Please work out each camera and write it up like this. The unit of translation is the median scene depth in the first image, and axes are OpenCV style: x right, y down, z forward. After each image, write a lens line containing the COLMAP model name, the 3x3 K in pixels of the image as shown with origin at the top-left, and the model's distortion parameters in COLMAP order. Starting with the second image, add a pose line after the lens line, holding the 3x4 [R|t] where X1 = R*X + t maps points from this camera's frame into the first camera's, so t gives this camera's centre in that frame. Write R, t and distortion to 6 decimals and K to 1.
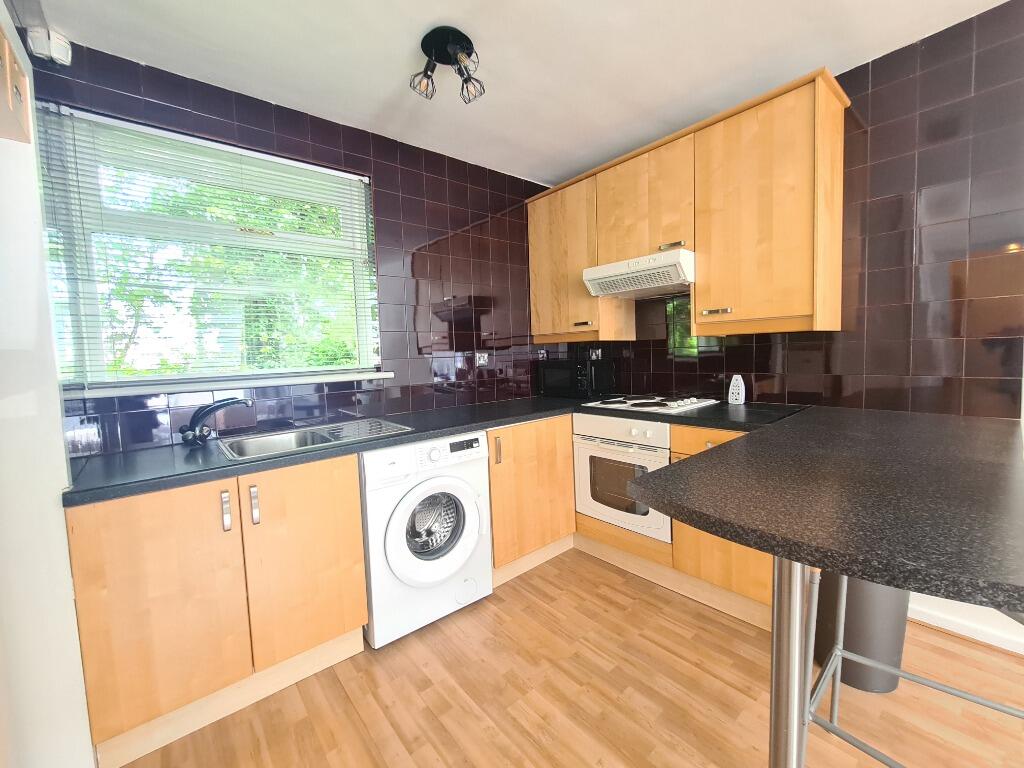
lens RADIAL K [[419.7, 0, 515.9], [0, 419.7, 376.1], [0, 0, 1]] dist [-0.003266, -0.000251]
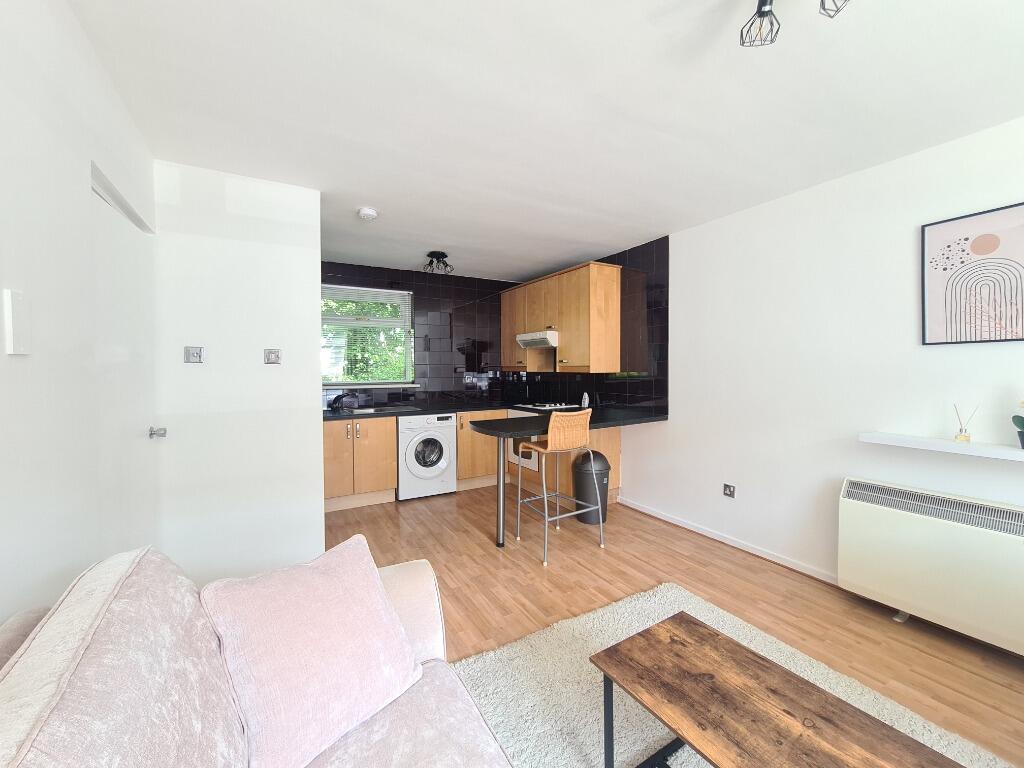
lens RADIAL K [[419.7, 0, 515.9], [0, 419.7, 376.1], [0, 0, 1]] dist [-0.003266, -0.000251]
pose [[0.984394, 0.035988, -0.172257, 0.590749], [-0.042781, 0.998440, -0.035883, 0.004408], [0.170697, 0.042693, 0.984398, -1.066283]]
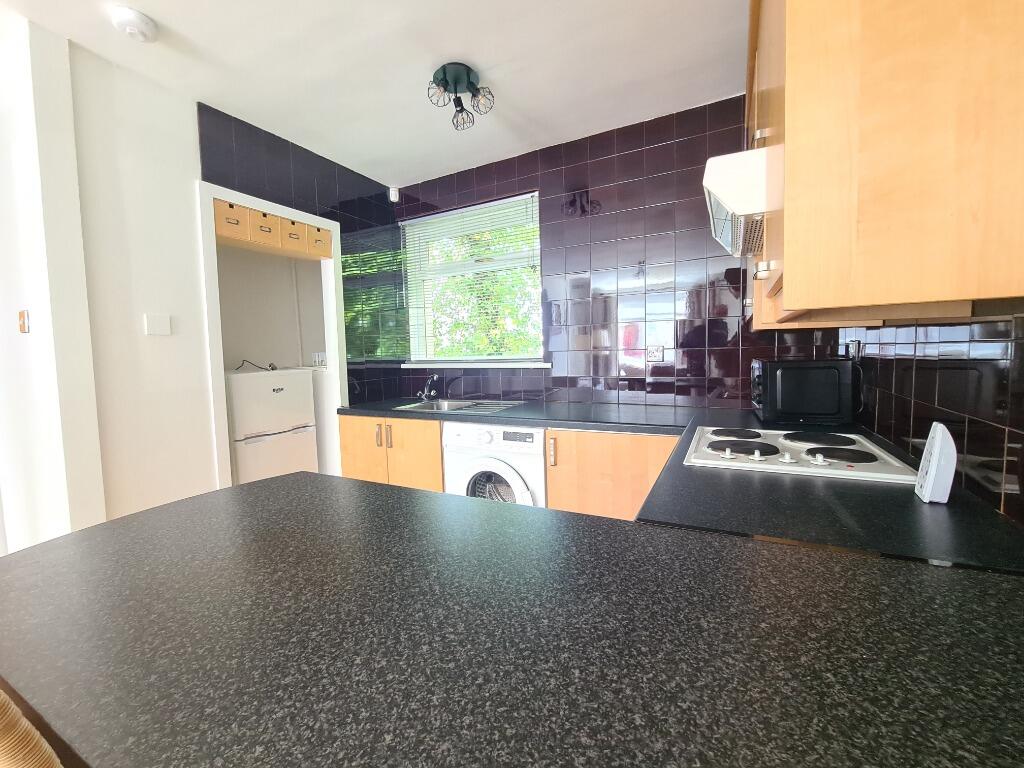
lens RADIAL K [[419.7, 0, 515.9], [0, 419.7, 376.1], [0, 0, 1]] dist [-0.003266, -0.000251]
pose [[0.379131, 0.086355, -0.921305, 0.783647], [-0.041097, 0.996225, 0.076466, -0.063333], [0.924430, 0.008872, 0.381249, 0.562152]]
